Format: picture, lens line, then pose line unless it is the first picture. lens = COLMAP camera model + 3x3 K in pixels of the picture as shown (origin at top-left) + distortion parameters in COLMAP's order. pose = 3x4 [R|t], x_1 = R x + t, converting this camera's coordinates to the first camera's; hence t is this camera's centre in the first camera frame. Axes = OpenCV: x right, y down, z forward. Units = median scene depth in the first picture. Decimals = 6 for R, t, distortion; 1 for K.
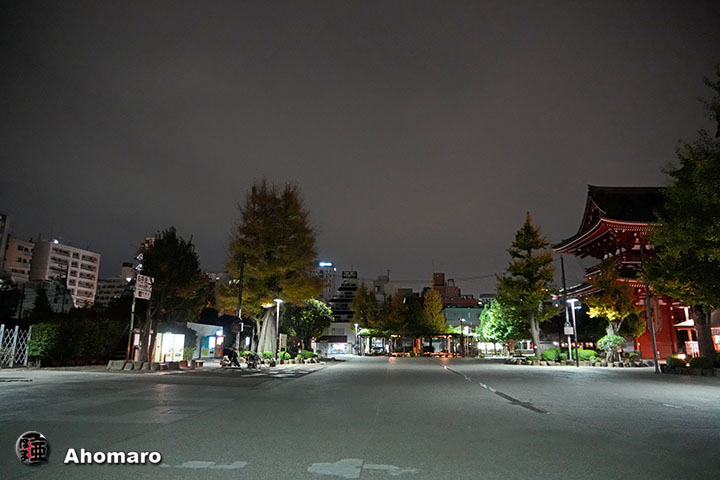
lens RADIAL K [[490.0, 0, 360.9], [0, 490.0, 239.1], [0, 0, 1]] dist [-0.039483, 0.024550]
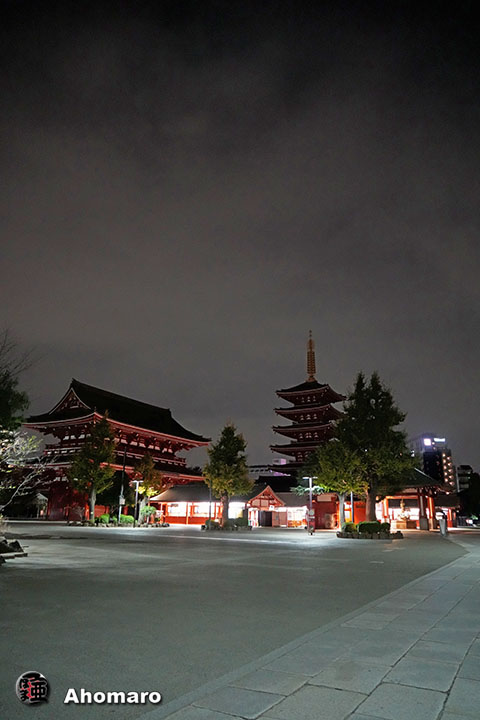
lens RADIAL K [[490.0, 0, 238.4], [0, 490.0, 354.7], [0, 0, 1]] dist [-0.039483, 0.024550]
pose [[0.465139, 0.280720, 0.839548, -0.605916], [-0.200323, 0.957165, -0.209061, 0.008387], [-0.862274, -0.070938, 0.501450, 0.031602]]
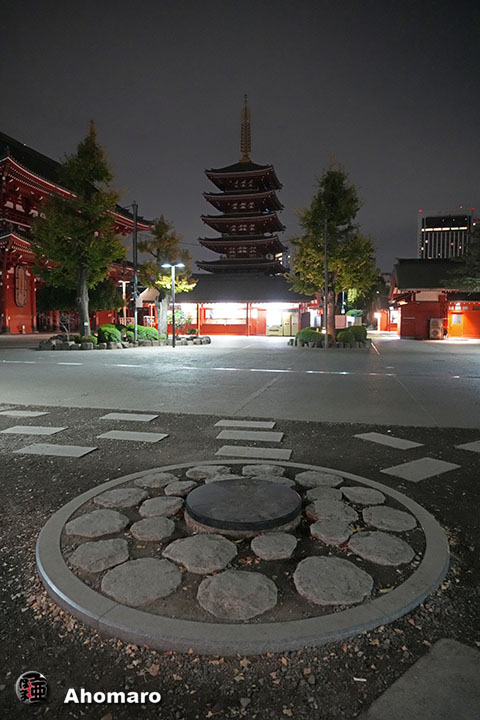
lens RADIAL K [[490.0, 0, 249.8], [0, 490.0, 360.0], [0, 0, 1]] dist [-0.039483, 0.024550]
pose [[0.184571, -0.086676, 0.978990, -0.260102], [-0.208034, 0.970087, 0.125108, 0.121383], [-0.960550, -0.226755, 0.161019, 0.581346]]
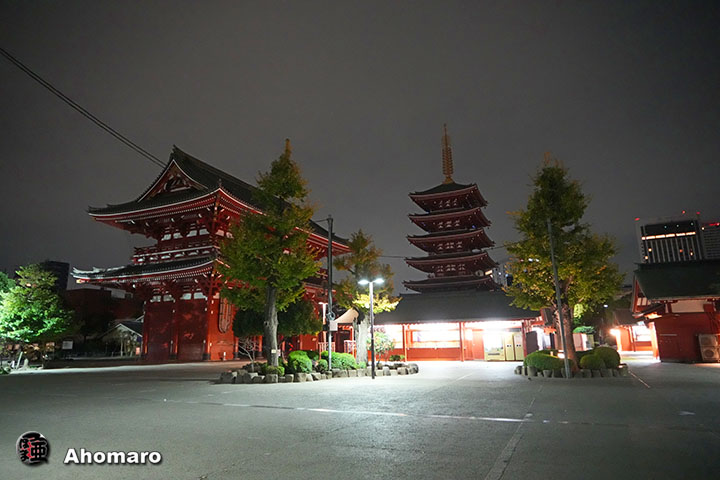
lens RADIAL K [[490.0, 0, 357.1], [0, 490.0, 228.2], [0, 0, 1]] dist [-0.039483, 0.024550]
pose [[0.383520, 0.197733, 0.902116, -0.166450], [-0.175406, 0.974626, -0.139055, 0.123681], [-0.906722, -0.104907, 0.408472, 0.600547]]
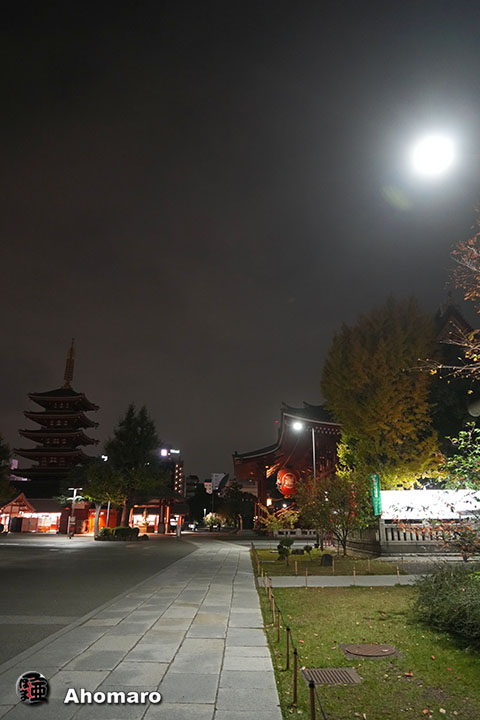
lens RADIAL K [[490.0, 0, 228.6], [0, 490.0, 361.9], [0, 0, 1]] dist [-0.039483, 0.024550]
pose [[-0.016723, 0.310263, 0.950504, -0.800537], [-0.215856, 0.927099, -0.306421, 0.007418], [-0.976282, -0.210296, 0.051469, 0.040680]]
